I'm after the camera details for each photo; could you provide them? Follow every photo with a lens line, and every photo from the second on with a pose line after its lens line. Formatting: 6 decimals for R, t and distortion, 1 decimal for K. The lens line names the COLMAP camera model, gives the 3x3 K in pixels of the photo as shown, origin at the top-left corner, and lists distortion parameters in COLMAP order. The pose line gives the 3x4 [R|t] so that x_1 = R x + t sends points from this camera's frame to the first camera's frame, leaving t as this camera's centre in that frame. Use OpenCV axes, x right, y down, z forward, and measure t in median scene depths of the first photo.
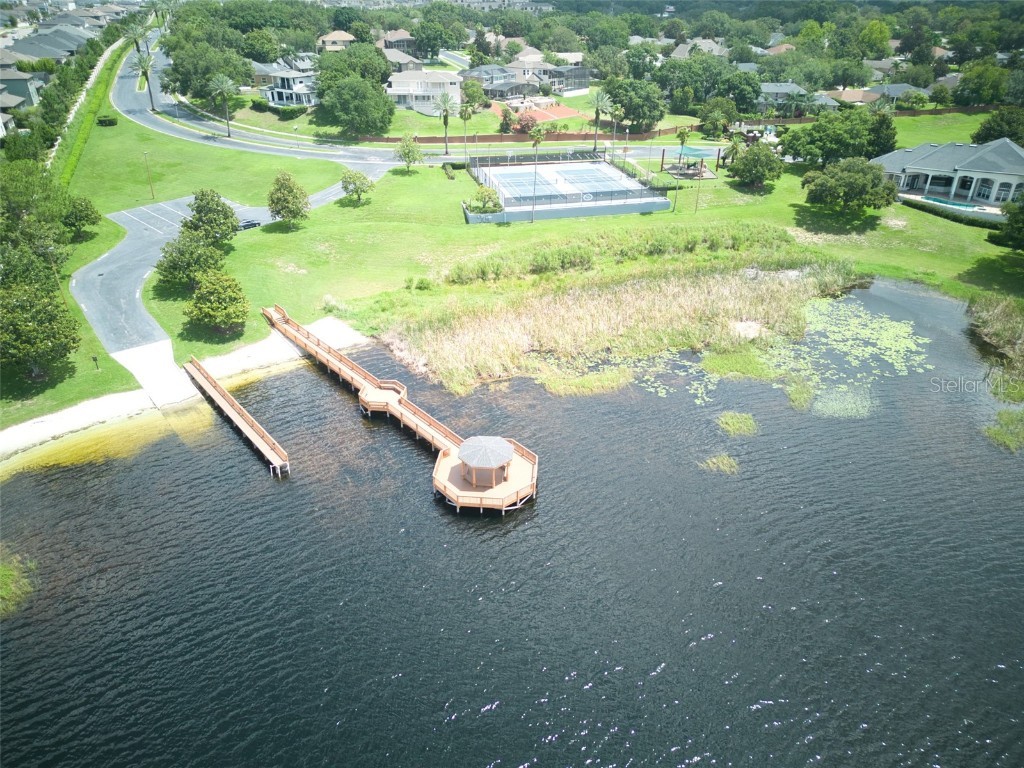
lens RADIAL K [[716.5, 0, 512.0], [0, 716.5, 384.0], [0, 0, 1]] dist [0.070871, -0.069738]
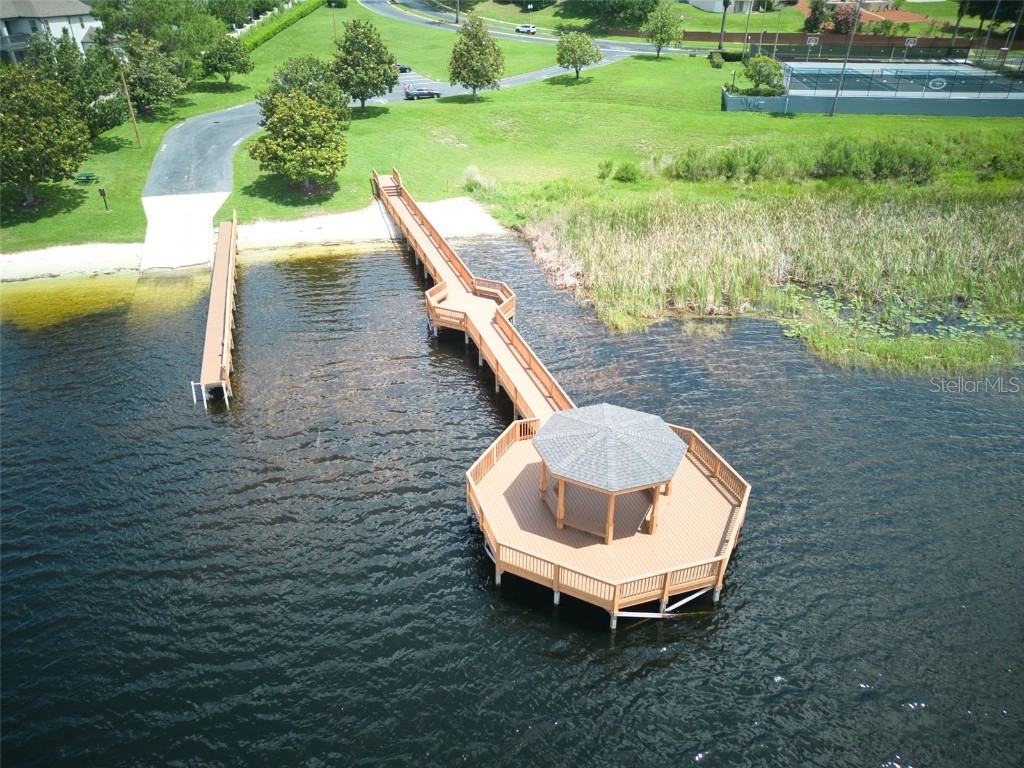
lens RADIAL K [[716.5, 0, 512.0], [0, 716.5, 384.0], [0, 0, 1]] dist [0.070871, -0.069738]
pose [[0.928988, 0.181488, -0.322558, 0.012643], [-0.178561, 0.983159, 0.038908, 0.022180], [0.324187, 0.021452, 0.945750, 0.239419]]
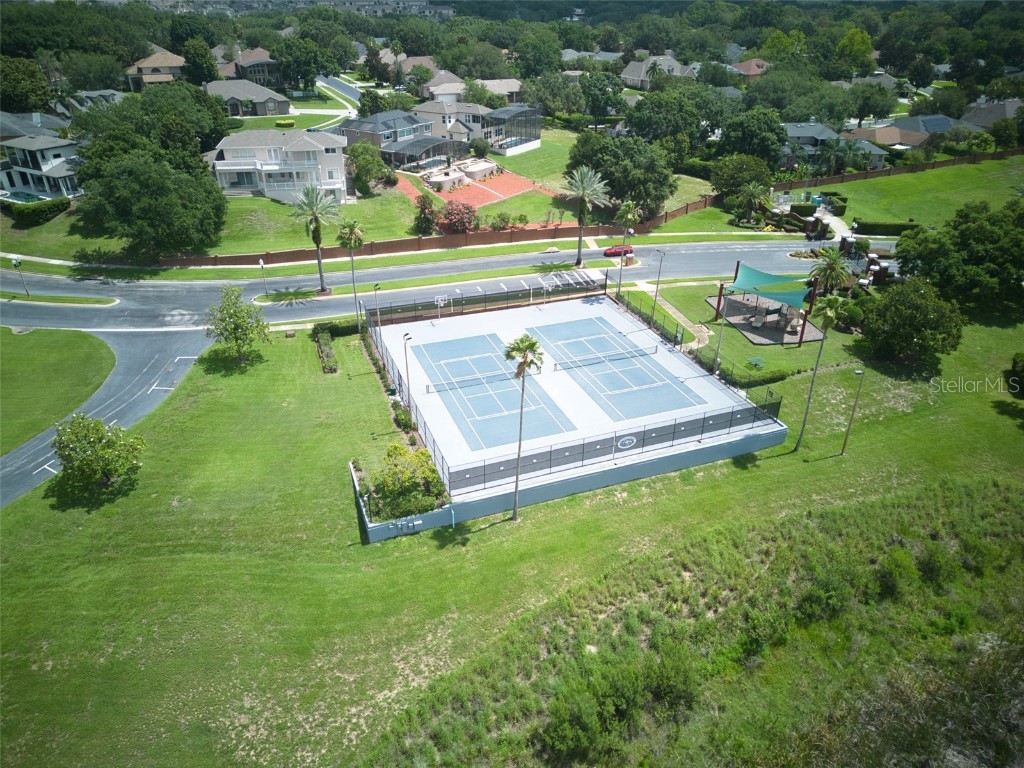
lens RADIAL K [[716.5, 0, 512.0], [0, 716.5, 384.0], [0, 0, 1]] dist [0.070871, -0.069738]
pose [[0.991601, -0.063820, 0.112494, -0.013416], [0.063927, 0.997951, 0.002658, -0.233503], [-0.112433, 0.004555, 0.993649, 0.424498]]
